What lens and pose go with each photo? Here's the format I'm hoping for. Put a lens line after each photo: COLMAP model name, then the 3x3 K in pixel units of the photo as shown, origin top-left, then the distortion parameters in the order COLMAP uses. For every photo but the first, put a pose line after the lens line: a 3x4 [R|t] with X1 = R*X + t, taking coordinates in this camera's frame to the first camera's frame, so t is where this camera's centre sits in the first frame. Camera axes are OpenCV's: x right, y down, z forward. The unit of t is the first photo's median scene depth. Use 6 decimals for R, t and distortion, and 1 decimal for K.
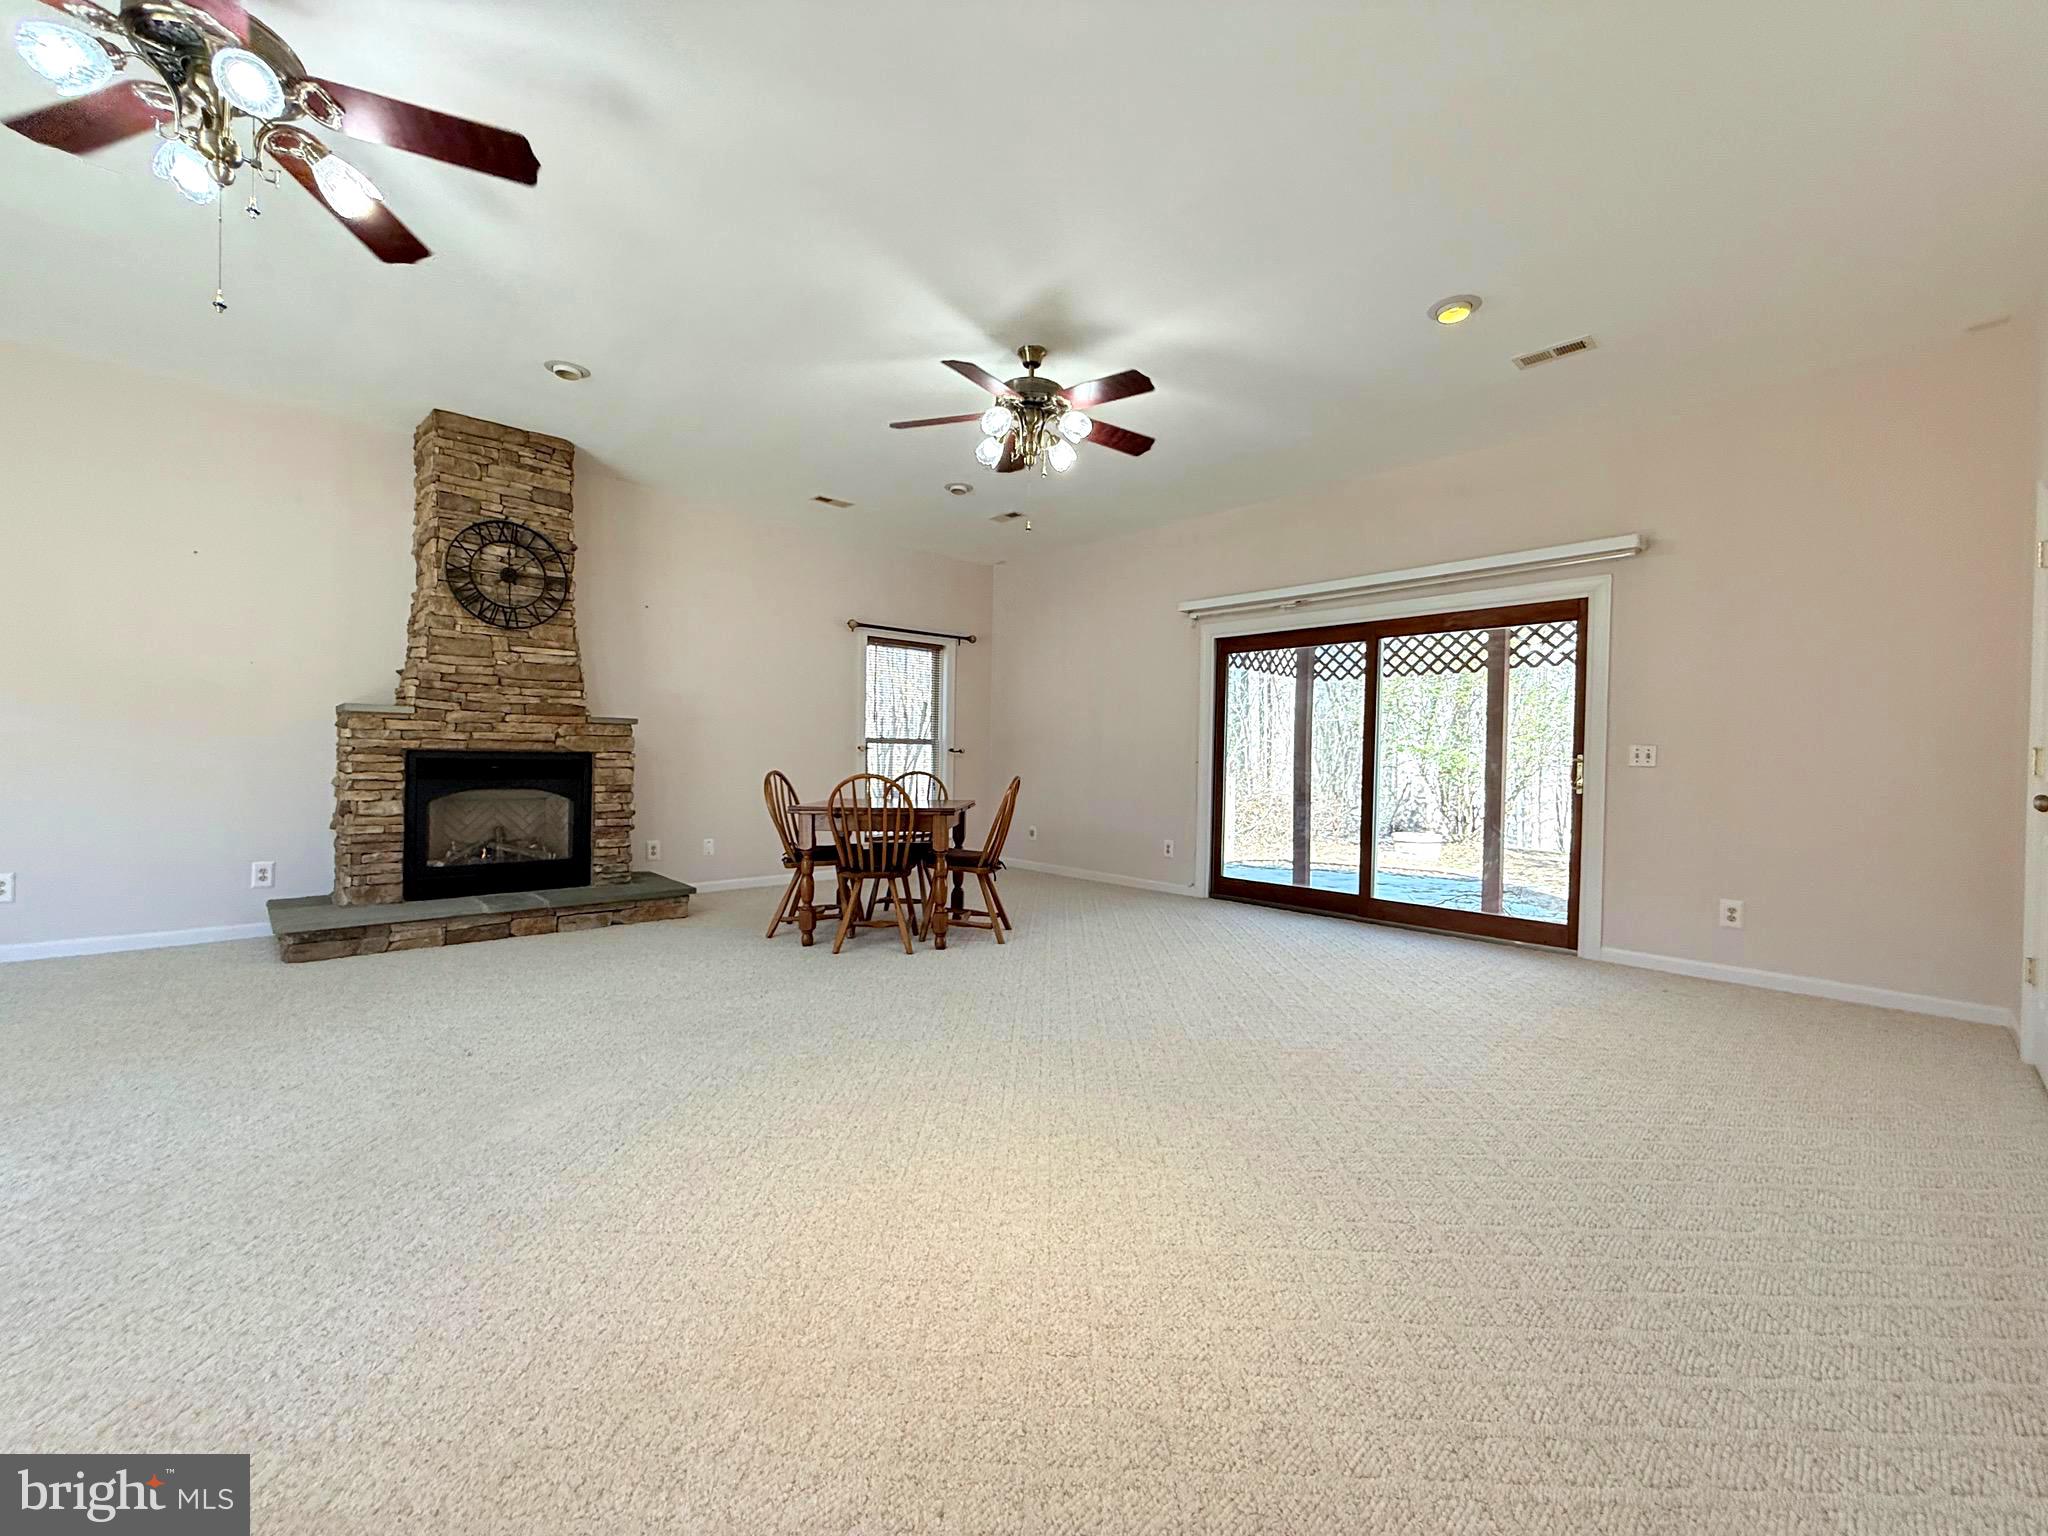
lens RADIAL K [[822.1, 0, 1015.6], [0, 822.1, 766.9], [0, 0, 1]] dist [0.002716, -0.000114]
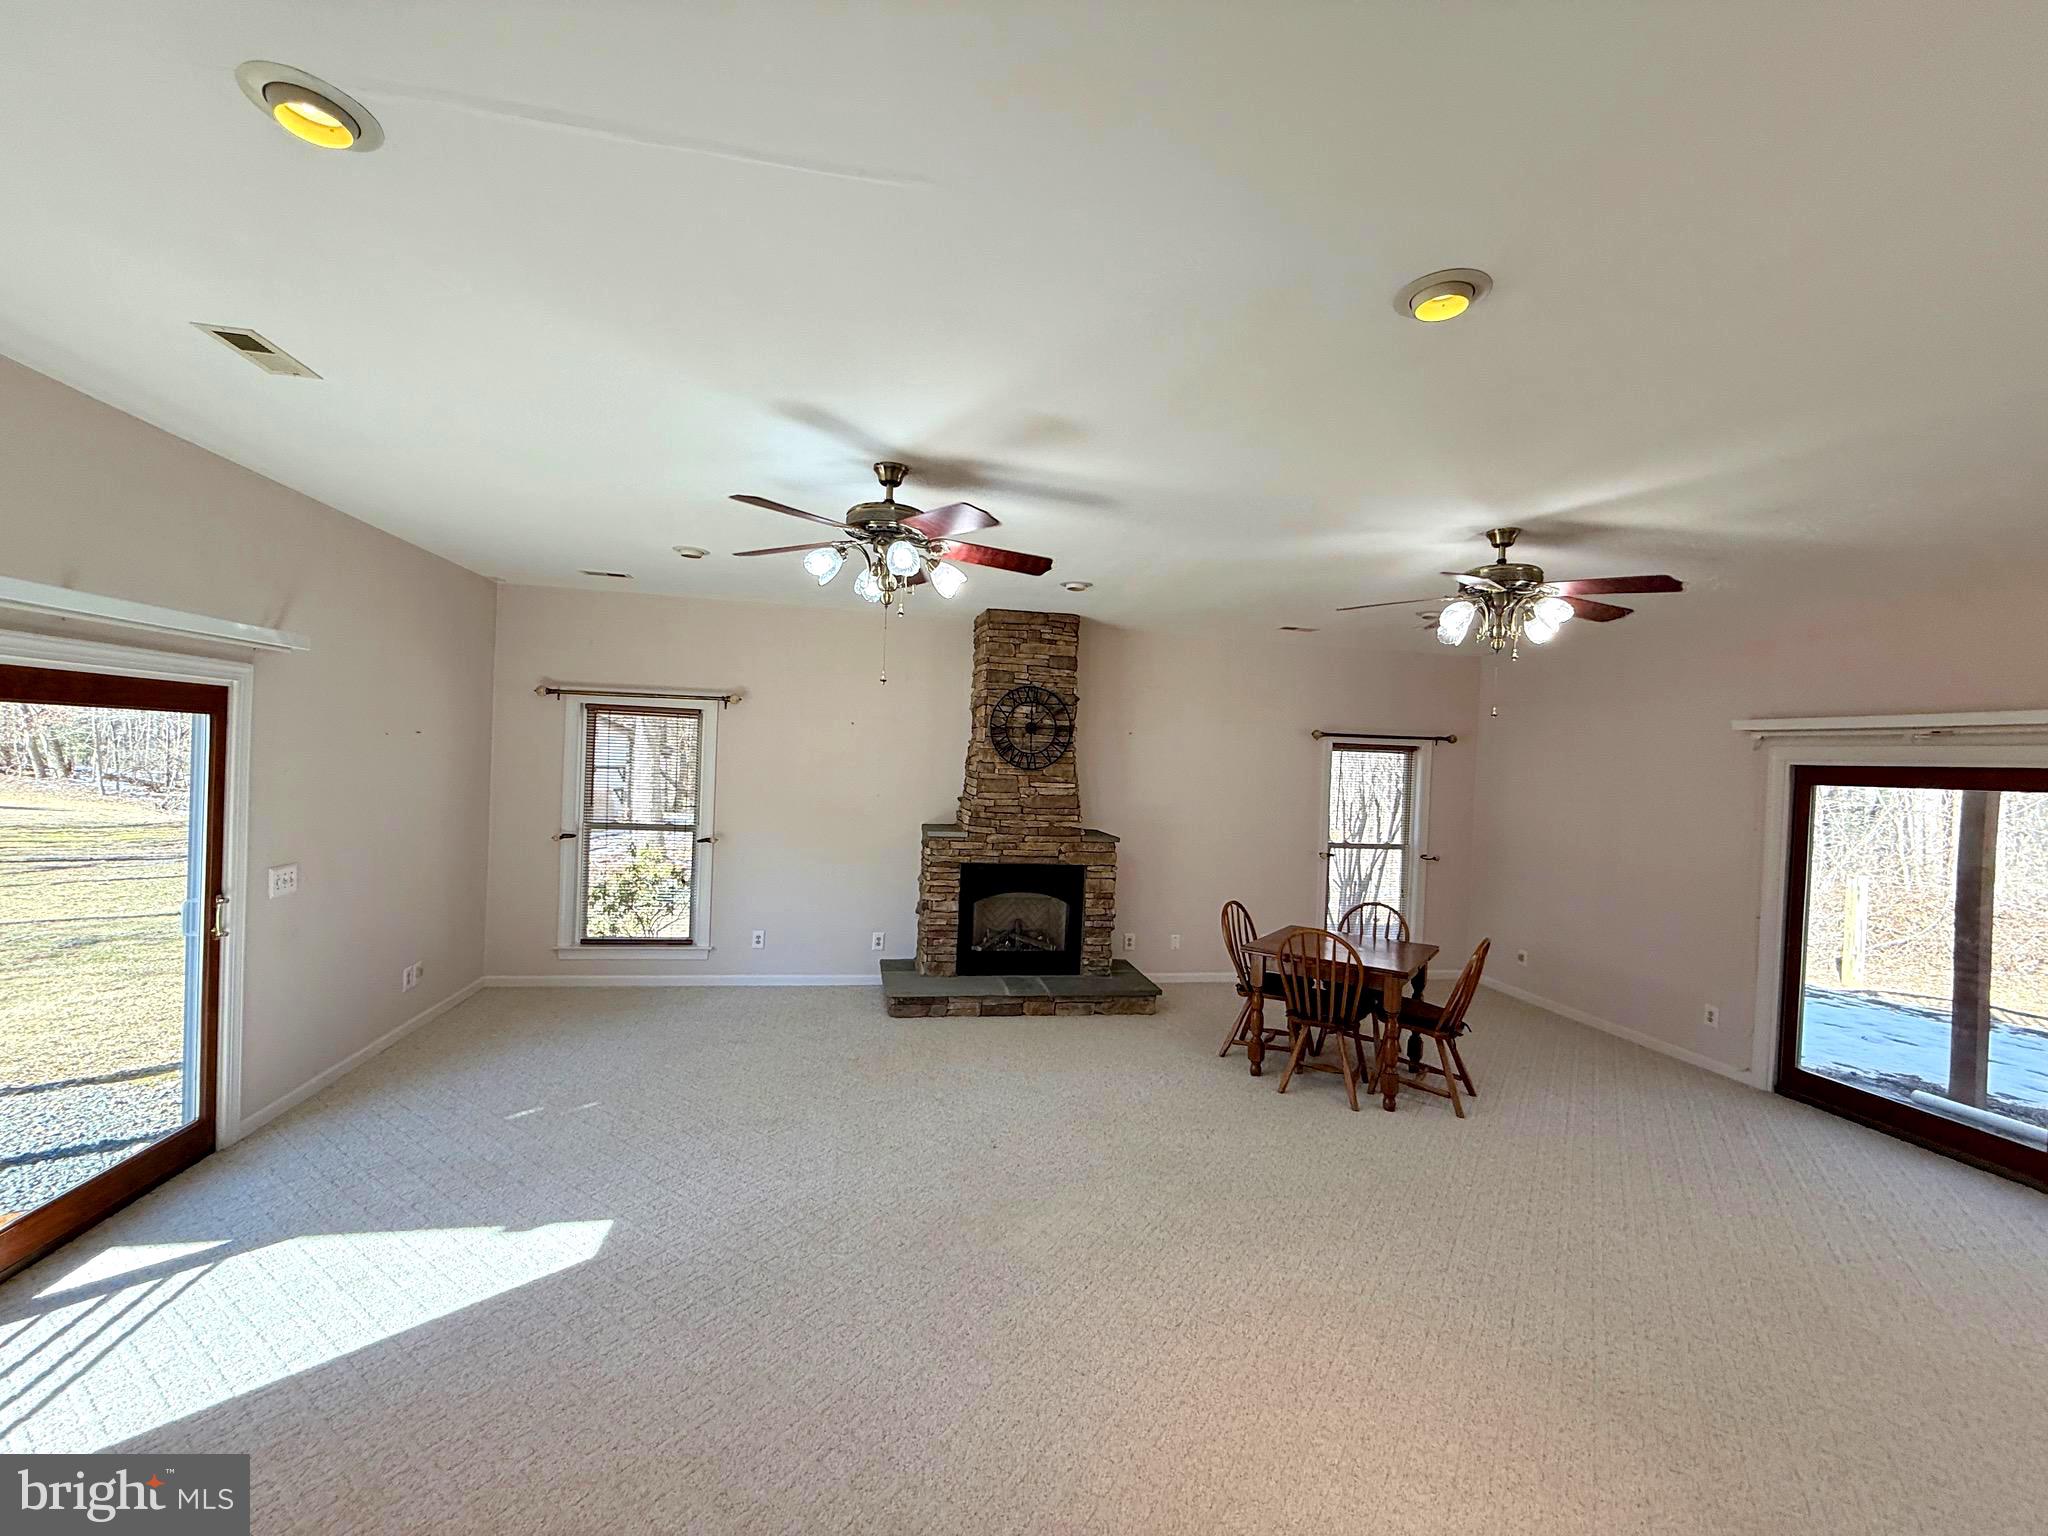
lens RADIAL K [[822.1, 0, 1015.6], [0, 822.1, 766.9], [0, 0, 1]] dist [0.002716, -0.000114]
pose [[0.844370, 0.024242, -0.535211, 0.047267], [-0.033119, 0.999427, -0.006981, -0.162197], [0.534735, 0.023620, 0.844689, -0.087393]]
